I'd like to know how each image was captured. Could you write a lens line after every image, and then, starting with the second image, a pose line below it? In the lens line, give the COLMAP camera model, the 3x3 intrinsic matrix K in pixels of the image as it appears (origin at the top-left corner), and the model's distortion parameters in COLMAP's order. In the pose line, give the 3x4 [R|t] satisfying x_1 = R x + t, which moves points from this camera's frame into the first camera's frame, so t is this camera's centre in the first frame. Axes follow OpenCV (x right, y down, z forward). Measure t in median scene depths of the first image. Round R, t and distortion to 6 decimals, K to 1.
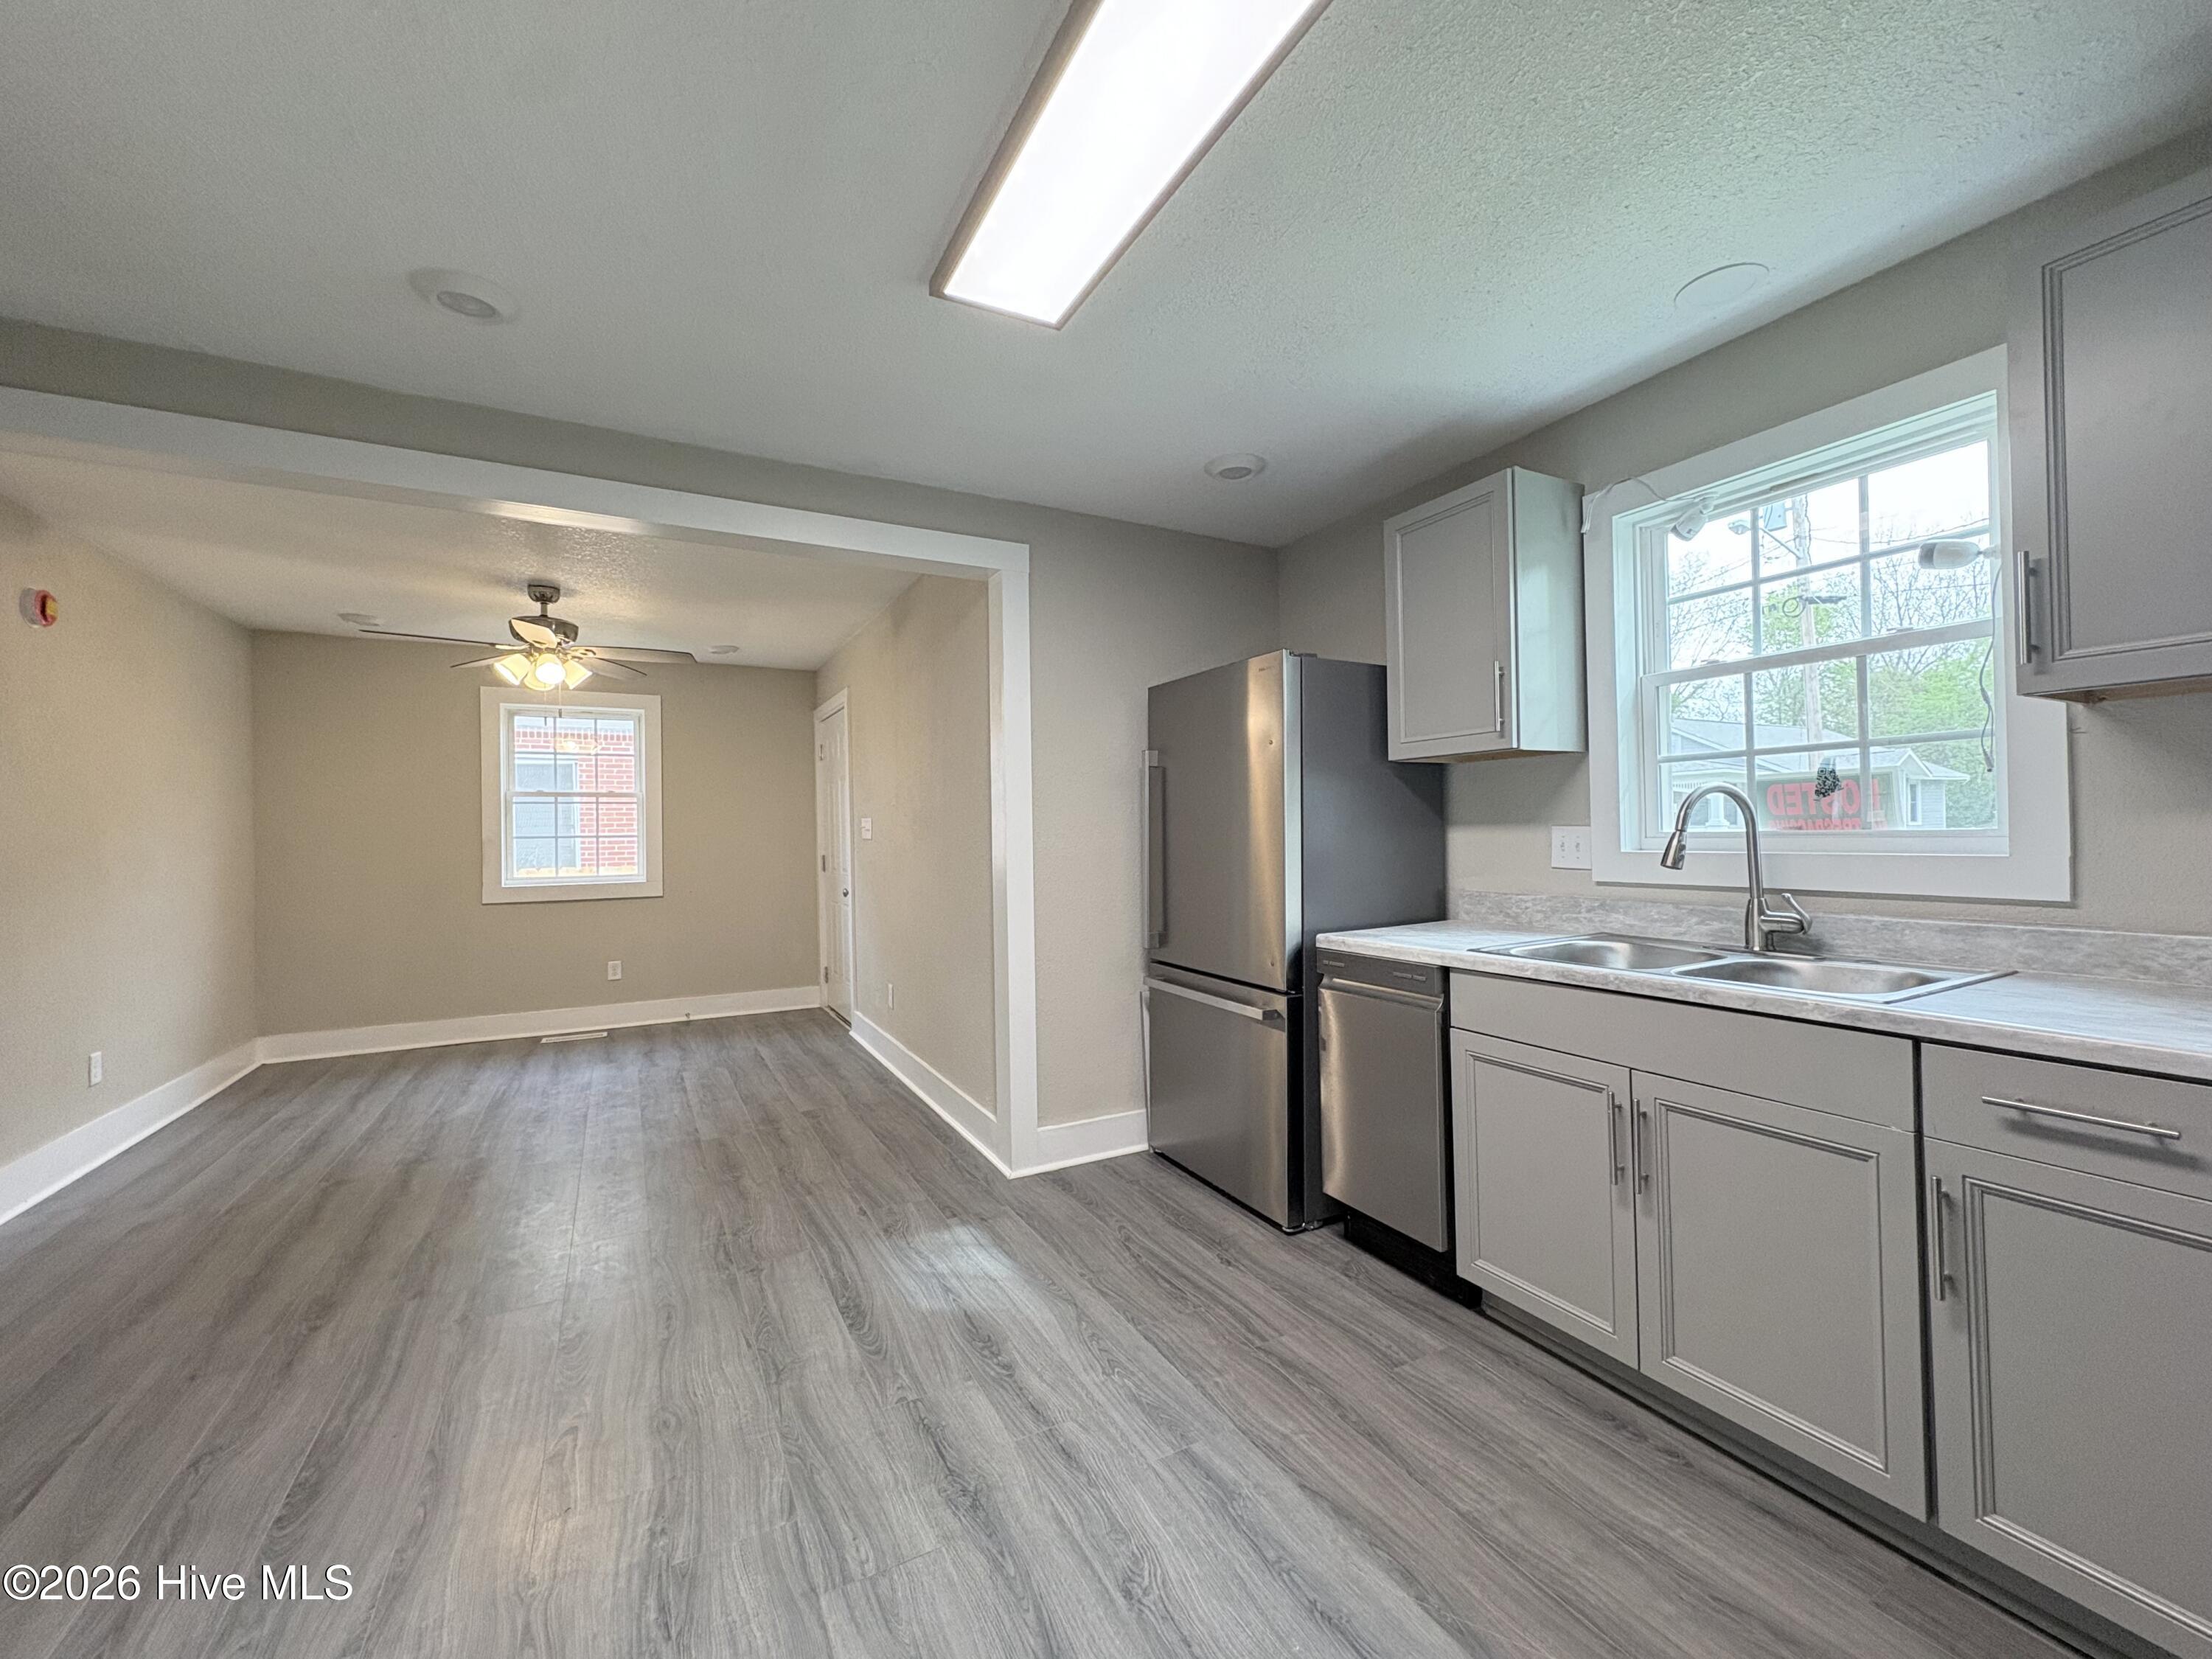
lens RADIAL K [[879.5, 0, 1109.0], [0, 879.5, 826.4], [0, 0, 1]] dist [-0.000659, 0.000222]
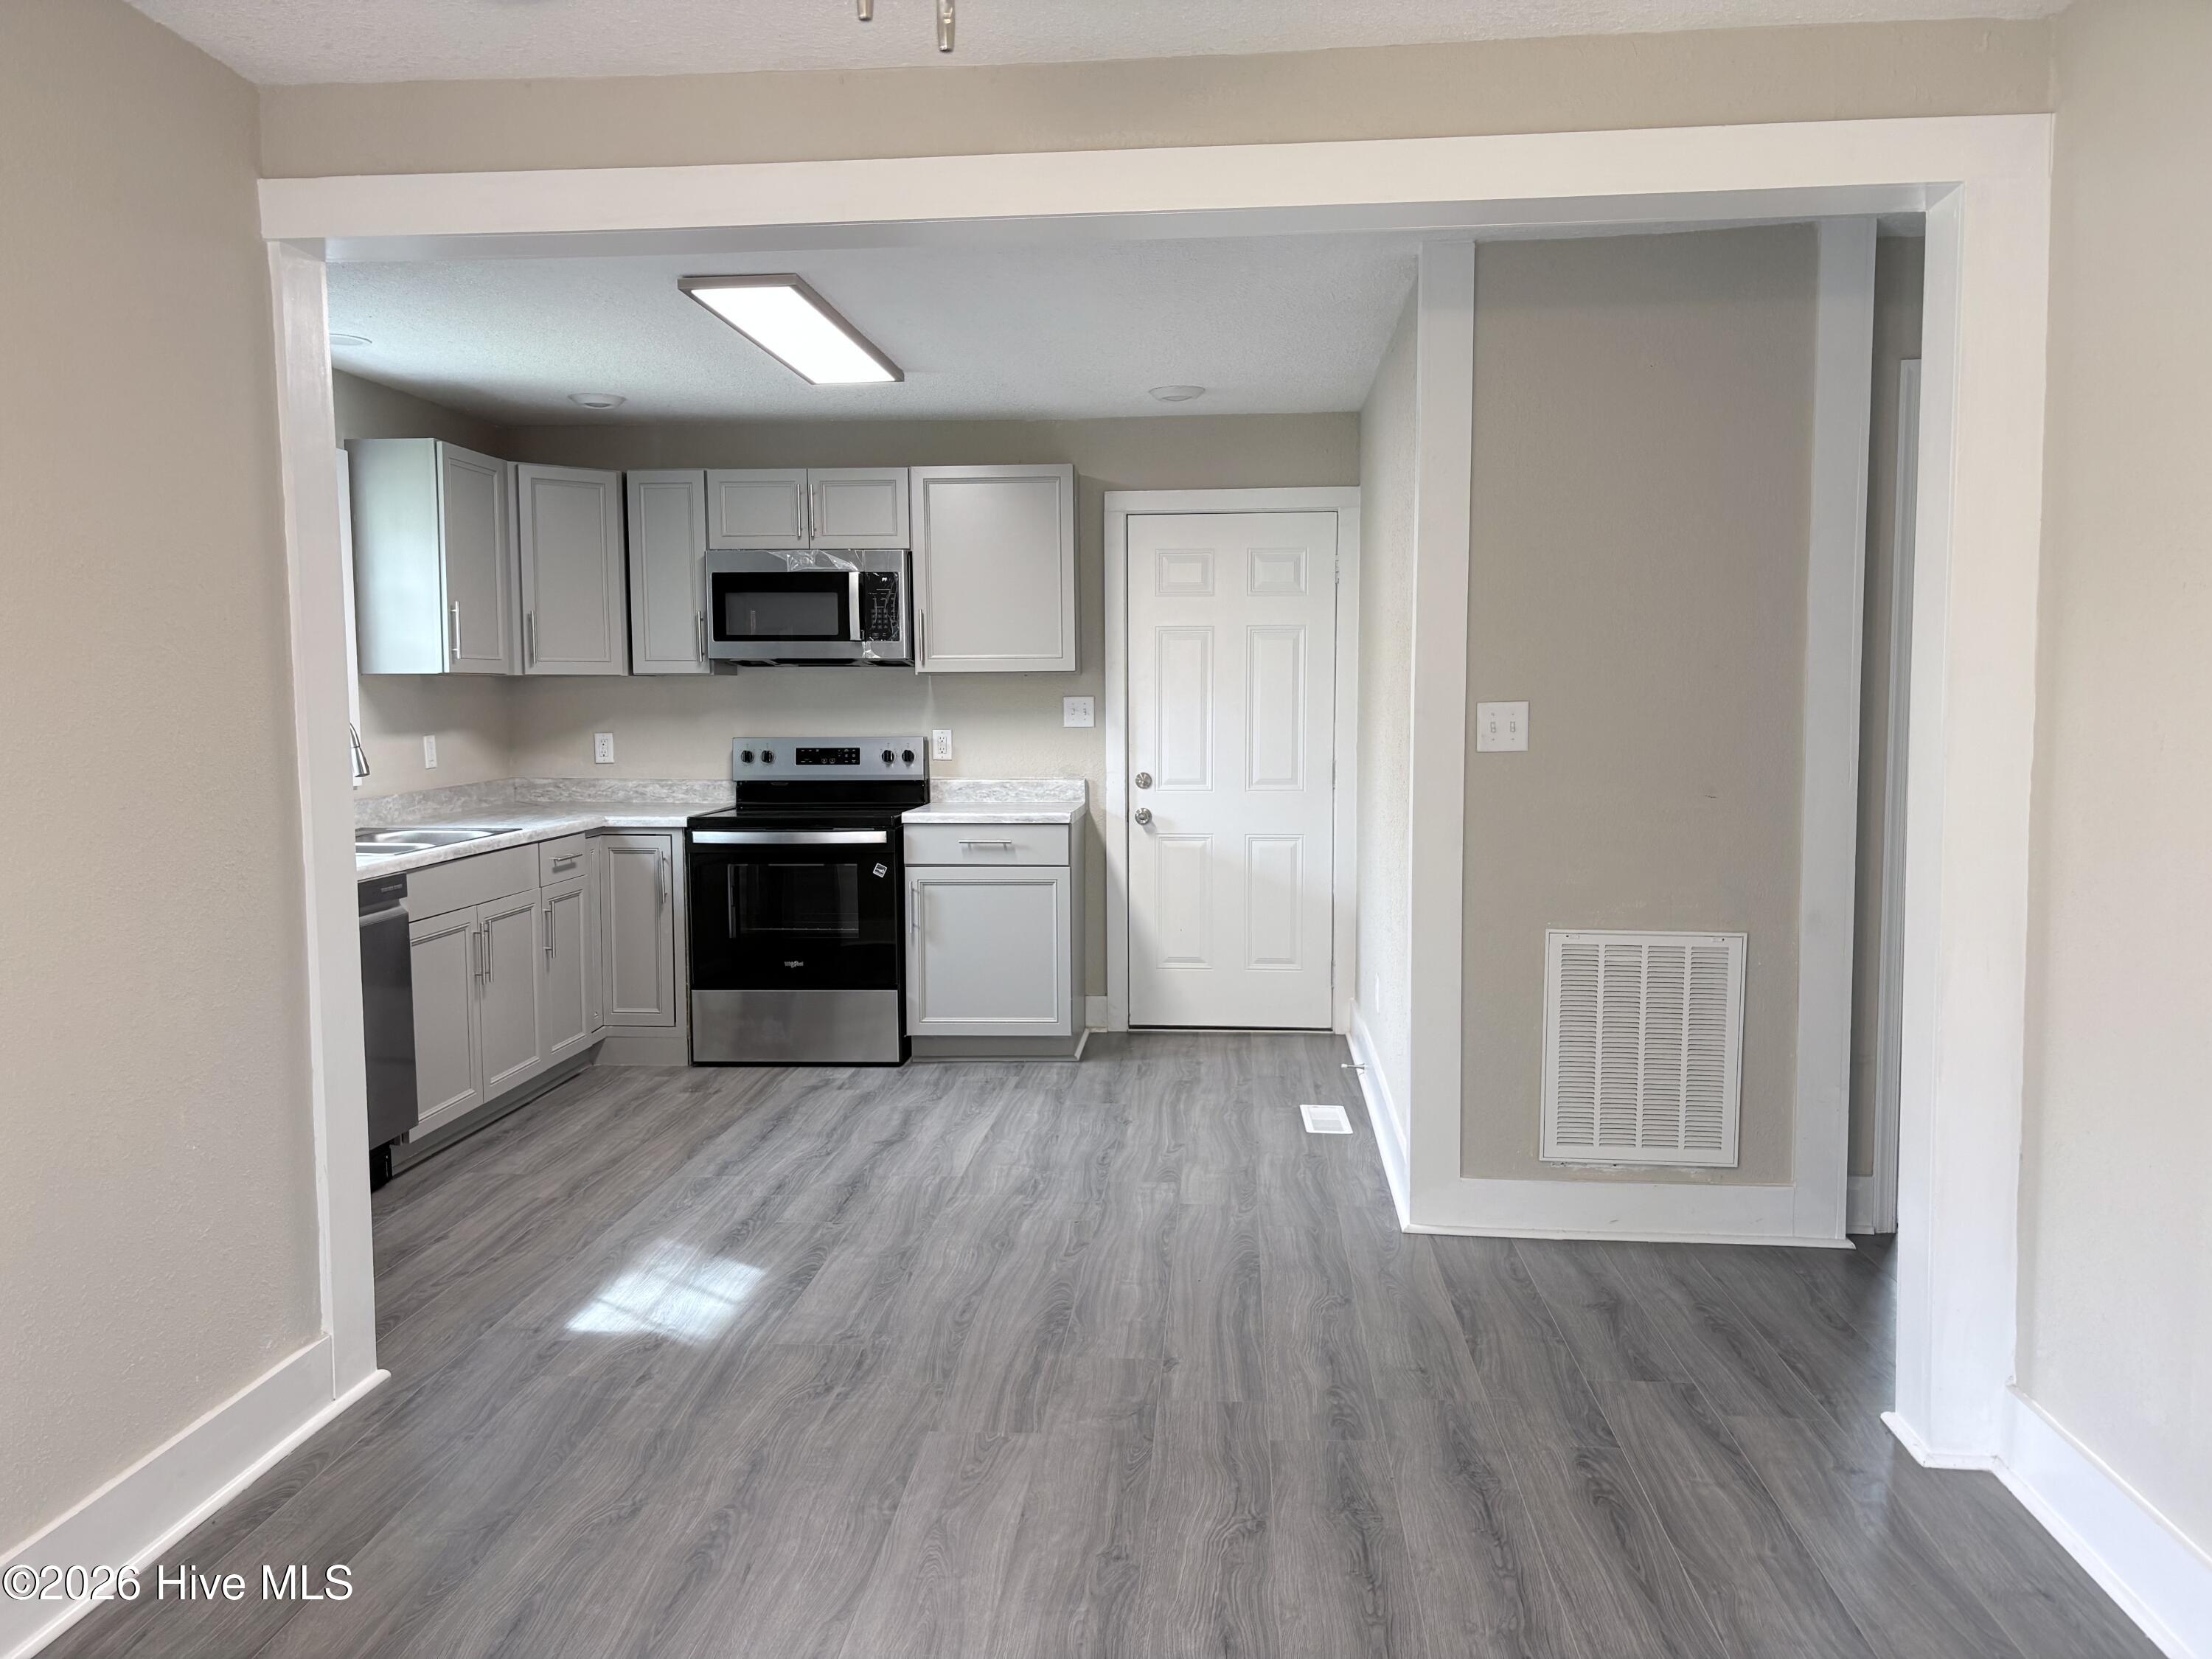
lens RADIAL K [[1678.5, 0, 1111.0], [0, 1678.5, 834.6], [0, 0, 1]] dist [0.047459, -0.046723]
pose [[-0.838303, -0.024076, 0.544672, -1.562247], [0.015841, 0.997527, 0.068473, -0.018328], [-0.544974, 0.066029, -0.835849, 2.349957]]
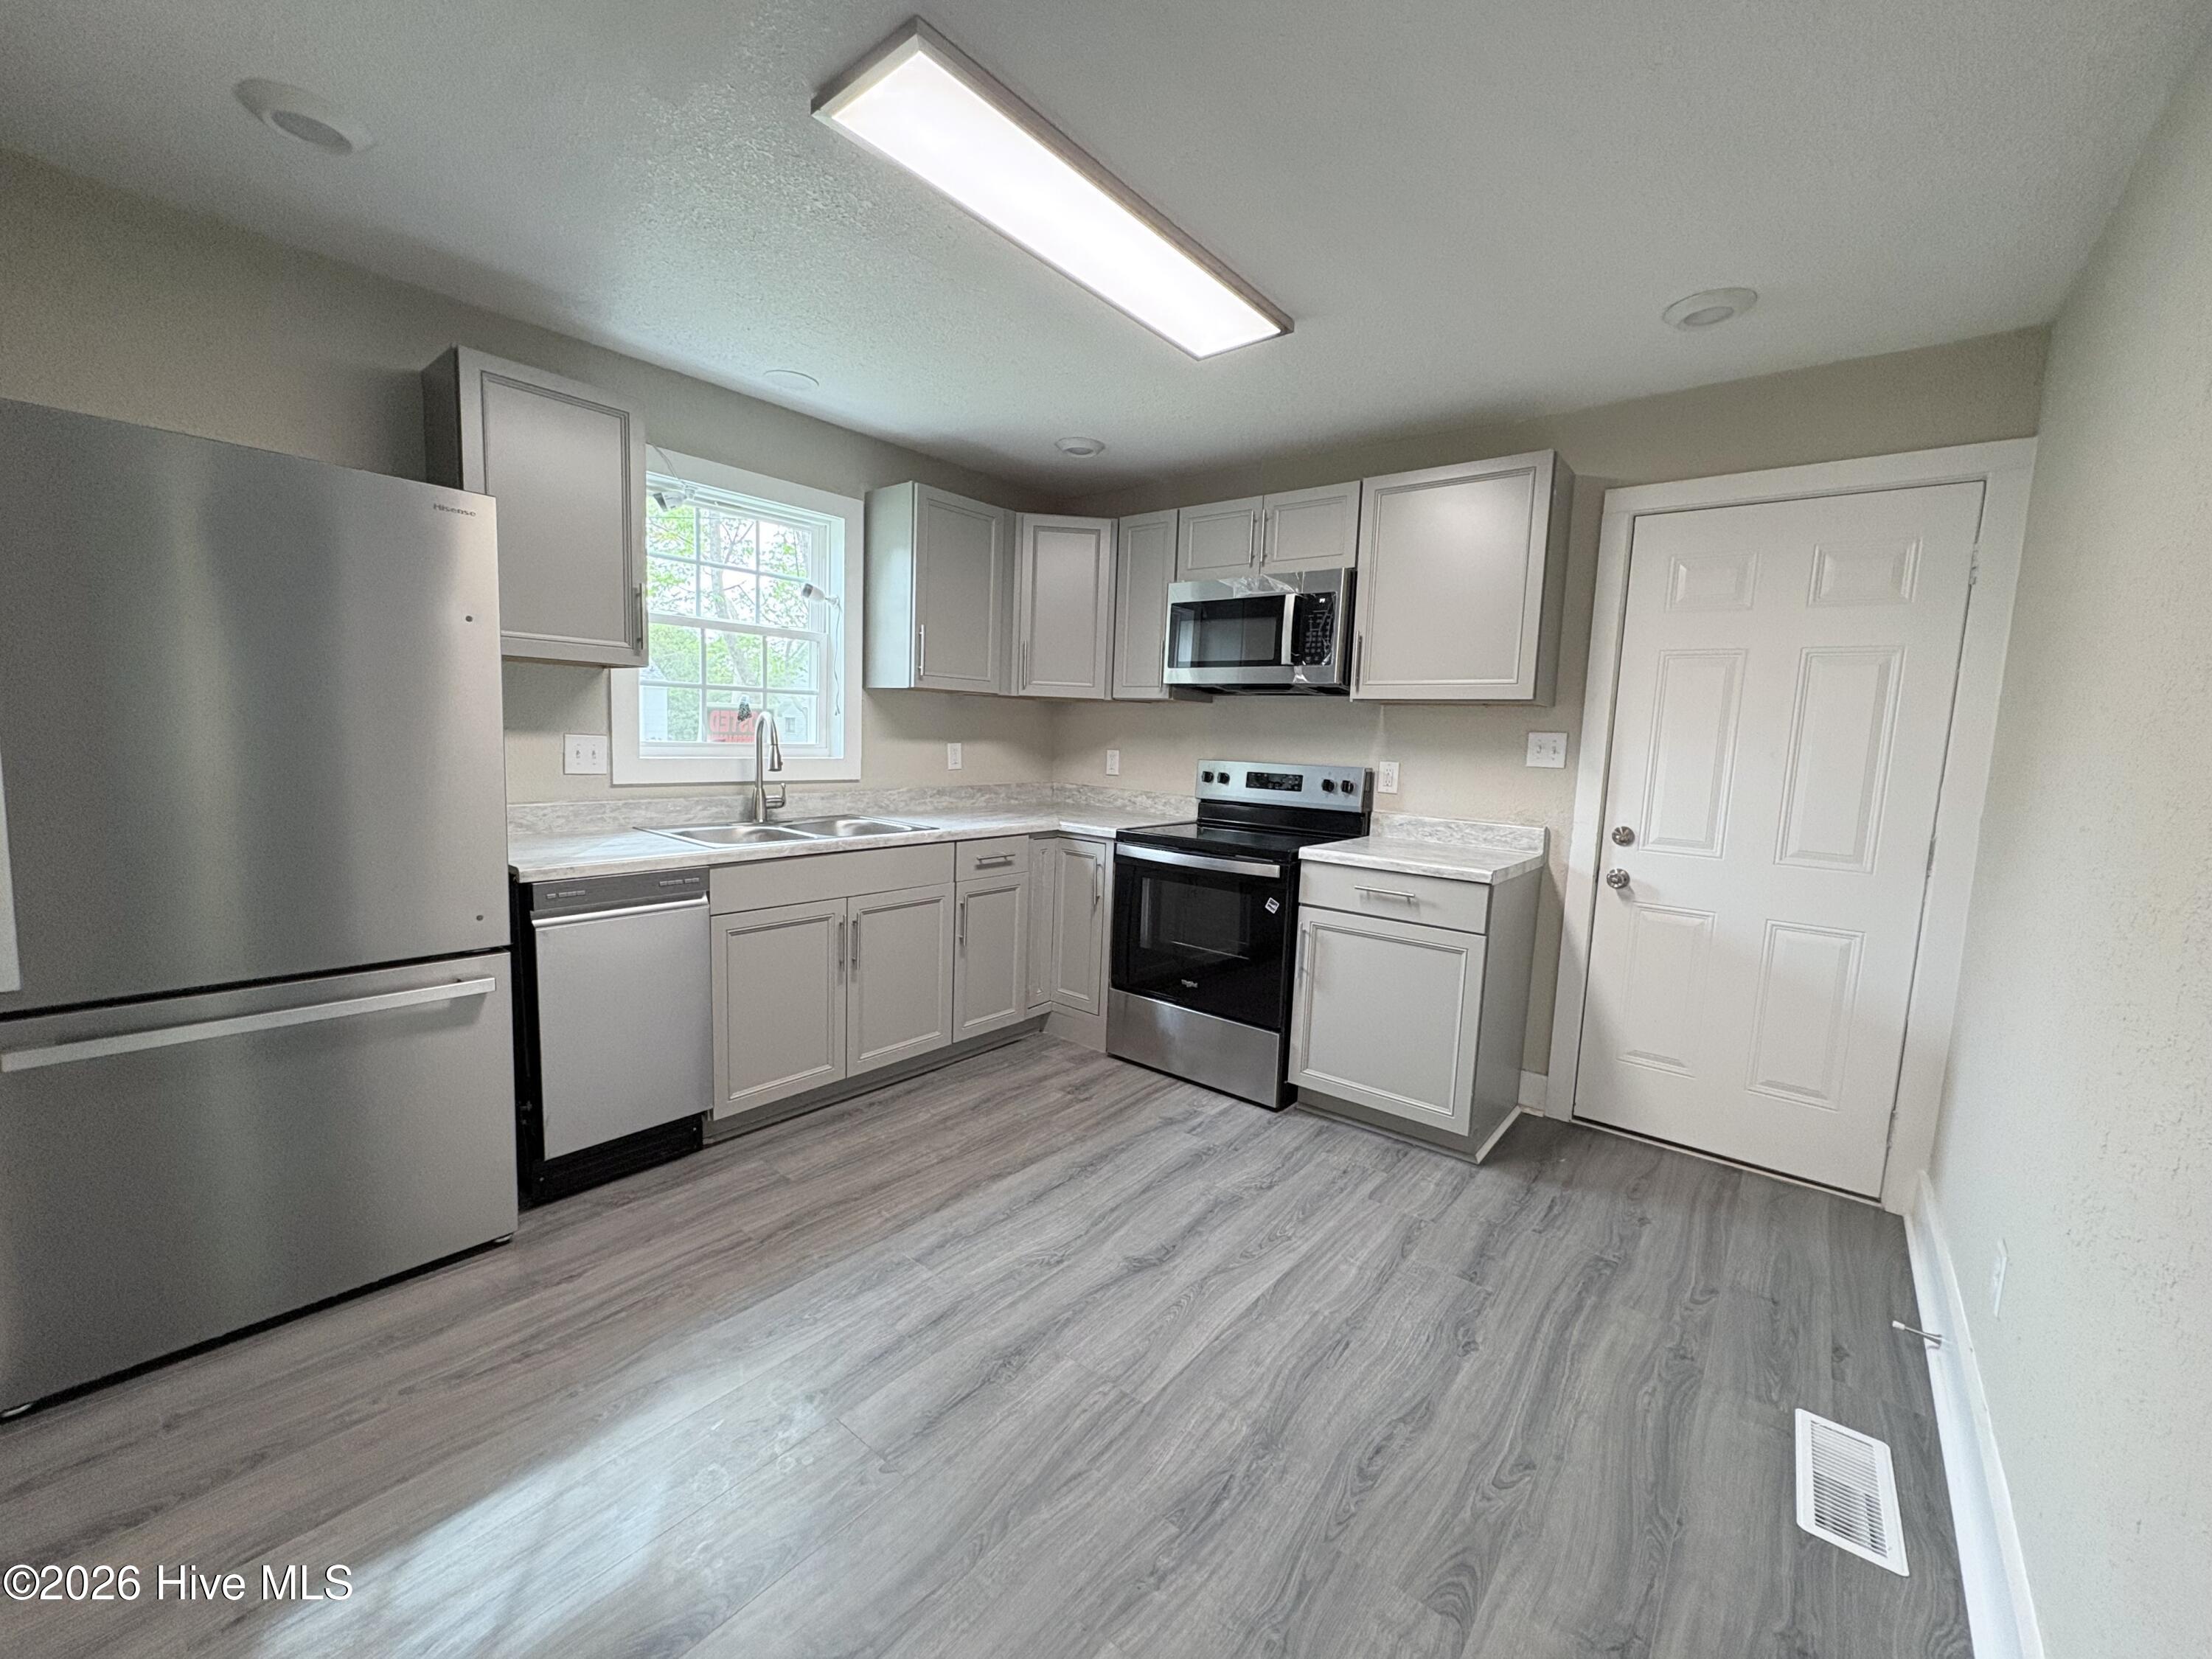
lens RADIAL K [[879.5, 0, 1104.0], [0, 879.5, 826.8], [0, 0, 1]] dist [-0.000659, 0.000222]
pose [[-0.376367, -0.098304, 0.921241, -0.876866], [-0.038061, 0.995156, 0.090642, -0.012567], [-0.925689, -0.000948, -0.378285, 0.986564]]
